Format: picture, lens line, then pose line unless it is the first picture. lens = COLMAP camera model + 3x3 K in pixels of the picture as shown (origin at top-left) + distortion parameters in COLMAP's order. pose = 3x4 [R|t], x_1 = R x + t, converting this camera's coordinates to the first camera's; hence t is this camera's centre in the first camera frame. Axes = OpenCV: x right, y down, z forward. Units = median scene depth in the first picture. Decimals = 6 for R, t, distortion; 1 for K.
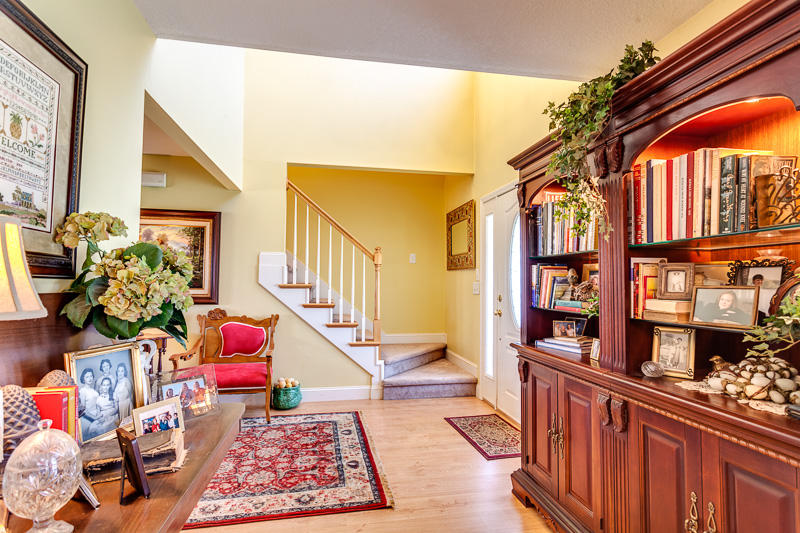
lens RADIAL K [[405.5, 0, 400.0], [0, 405.5, 268.7], [0, 0, 1]] dist [0.001377, 0.000191]
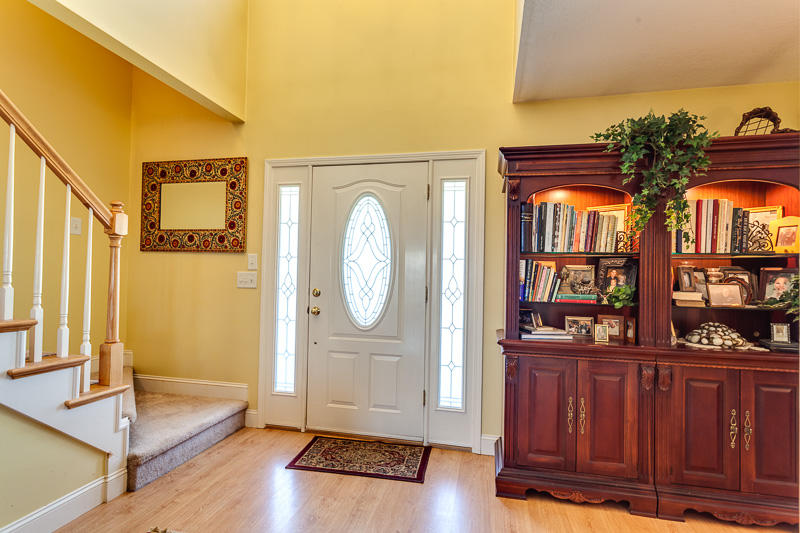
lens RADIAL K [[405.5, 0, 400.0], [0, 405.5, 268.7], [0, 0, 1]] dist [0.001377, 0.000191]
pose [[0.398210, 0.018308, 0.917112, -0.784476], [-0.048566, 0.998819, 0.001149, 0.028607], [-0.916008, -0.044998, 0.398629, 0.953384]]
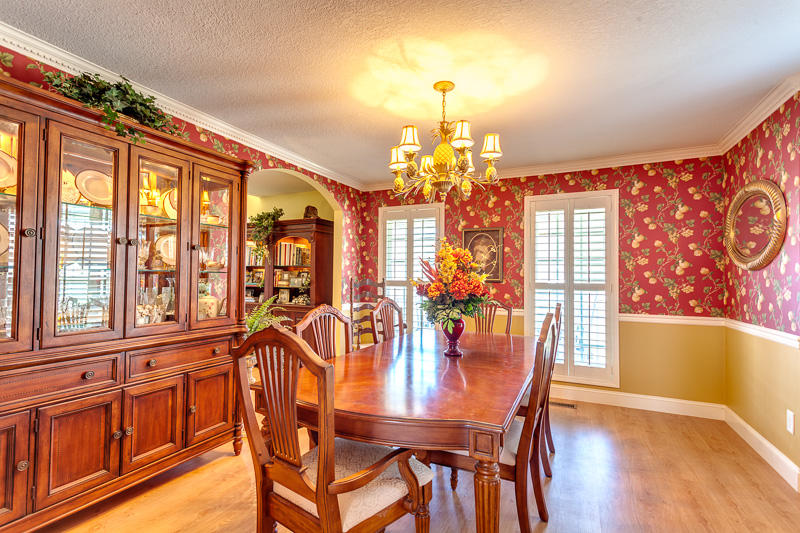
lens RADIAL K [[378.4, 0, 398.5], [0, 378.4, 269.0], [0, 0, 1]] dist [0.001716, 0.002178]
pose [[0.602576, 0.020806, 0.797790, -1.015061], [-0.033671, 0.999433, -0.000634, -0.046975], [-0.797351, -0.026480, 0.602934, -1.325913]]
